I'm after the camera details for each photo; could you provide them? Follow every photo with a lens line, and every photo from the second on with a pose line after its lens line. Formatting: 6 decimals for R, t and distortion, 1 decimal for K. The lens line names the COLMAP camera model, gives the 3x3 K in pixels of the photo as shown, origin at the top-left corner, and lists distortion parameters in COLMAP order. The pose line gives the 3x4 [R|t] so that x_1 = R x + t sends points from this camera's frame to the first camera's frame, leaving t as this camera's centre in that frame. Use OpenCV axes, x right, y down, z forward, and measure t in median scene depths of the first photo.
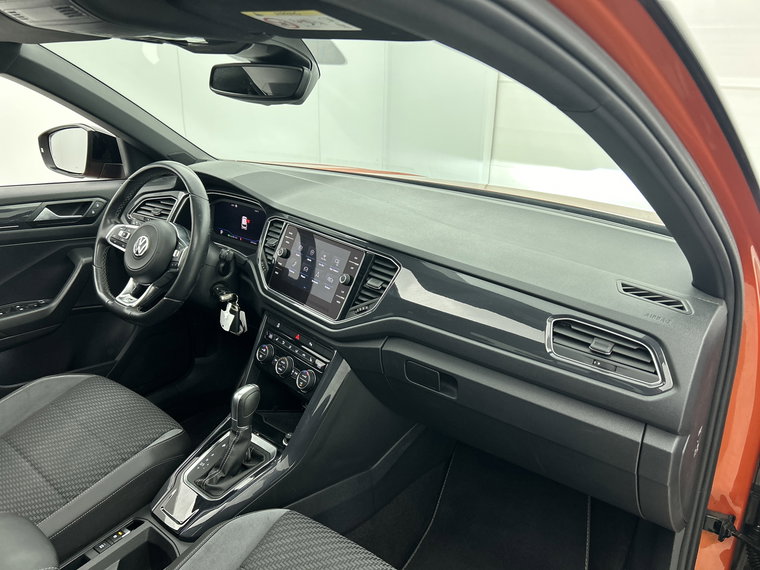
lens RADIAL K [[585.0, 0, 382.4], [0, 585.0, 279.7], [0, 0, 1]] dist [0.003121, -0.000020]
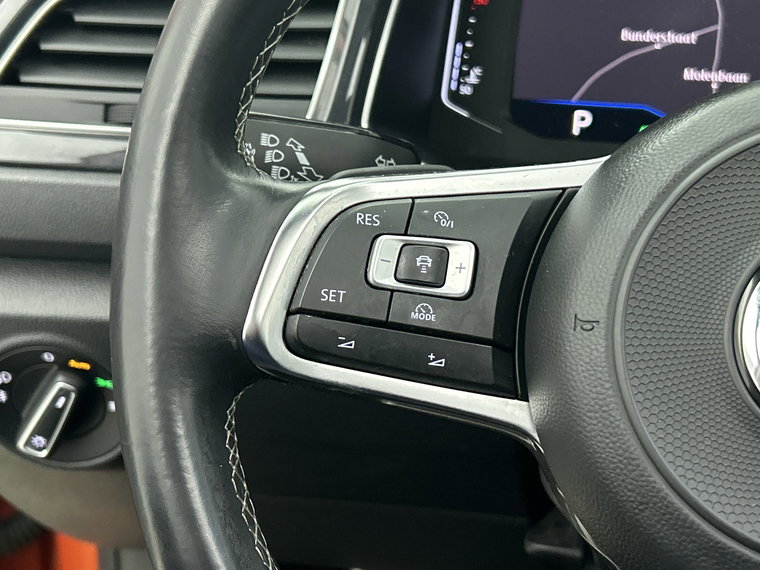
lens RADIAL K [[1197.5, 0, 381.1], [0, 1197.5, 249.8], [0, 0, 1]] dist [0.320604, -1.407729]
pose [[0.912646, -0.197609, 0.357810, -0.547133], [0.171322, 0.979702, 0.104082, -0.108894], [-0.371114, -0.033689, 0.927976, 0.818058]]
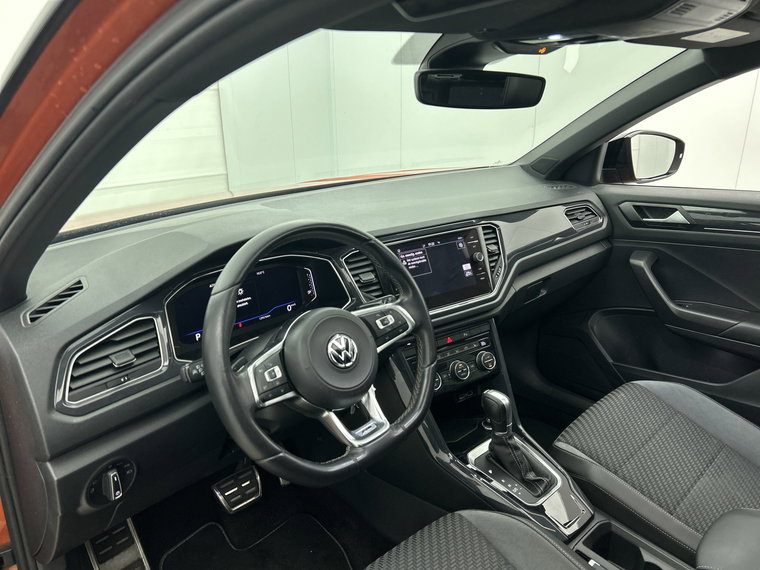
lens RADIAL K [[576.3, 0, 377.5], [0, 576.3, 274.2], [0, 0, 1]] dist [0.000783, -0.000199]
pose [[0.141257, -0.342085, 0.928991, -0.950164], [0.351585, 0.894562, 0.275947, -0.290204], [-0.925437, 0.287640, 0.246635, 0.771008]]
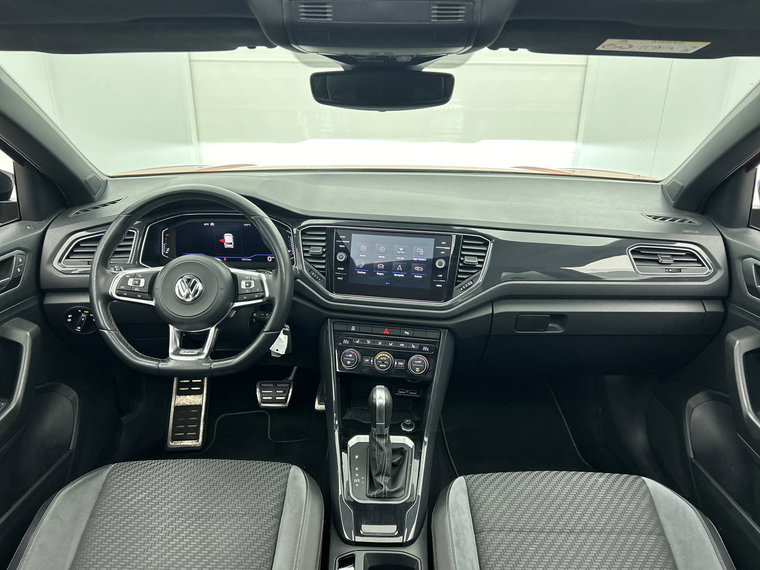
lens RADIAL K [[567.7, 0, 392.9], [0, 567.7, 285.8], [0, 0, 1]] dist [0.030147, -0.000691]
pose [[0.778714, -0.255160, 0.573147, -0.639269], [0.219457, 0.966628, 0.132166, -0.103059], [-0.587744, 0.022862, 0.808724, 0.157600]]
